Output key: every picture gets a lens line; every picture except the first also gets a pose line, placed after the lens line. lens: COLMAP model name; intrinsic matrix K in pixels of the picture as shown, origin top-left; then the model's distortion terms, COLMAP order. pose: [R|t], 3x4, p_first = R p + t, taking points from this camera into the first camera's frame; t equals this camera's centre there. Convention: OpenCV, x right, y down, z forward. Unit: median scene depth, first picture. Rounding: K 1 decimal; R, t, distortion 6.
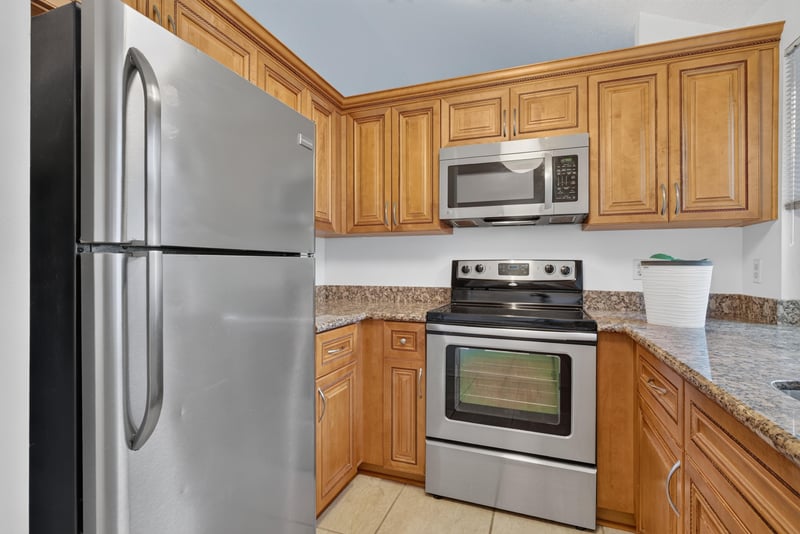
lens RADIAL K [[386.1, 0, 402.5], [0, 386.1, 263.1], [0, 0, 1]] dist [-0.000259, 0.000154]
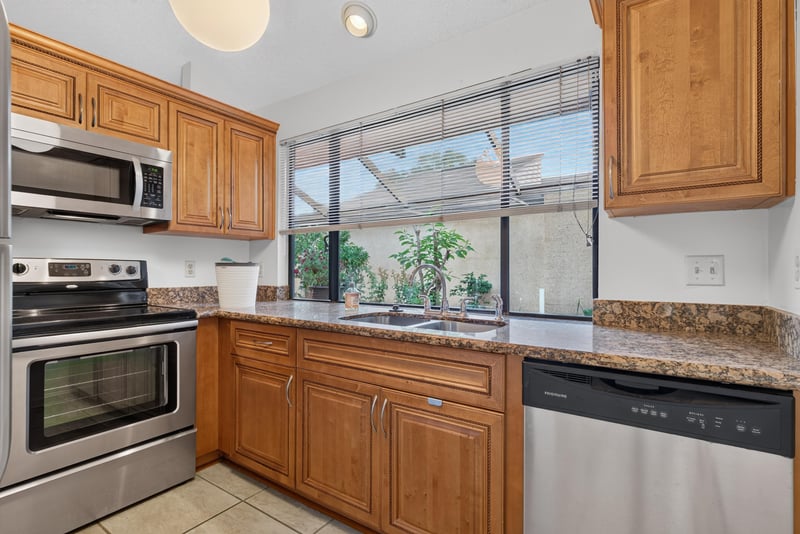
lens RADIAL K [[384.3, 0, 400.0], [0, 384.3, 267.0], [0, 0, 1]] dist [-0.000881, 0.000375]
pose [[0.238230, 0.000283, 0.971209, -0.473739], [-0.013311, 0.999907, 0.002974, -0.002584], [-0.971117, -0.013636, 0.238212, 0.053710]]
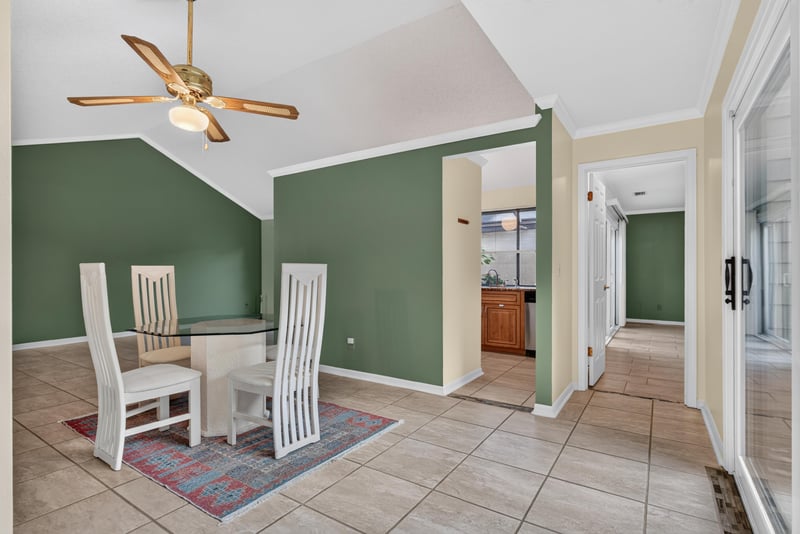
lens RADIAL K [[384.3, 0, 400.0], [0, 384.3, 267.0], [0, 0, 1]] dist [-0.000881, 0.000375]
pose [[0.234510, 0.003708, 0.972107, -1.683473], [-0.006578, 0.999976, -0.002228, -0.007274], [-0.972091, -0.005872, 0.234529, 0.148698]]
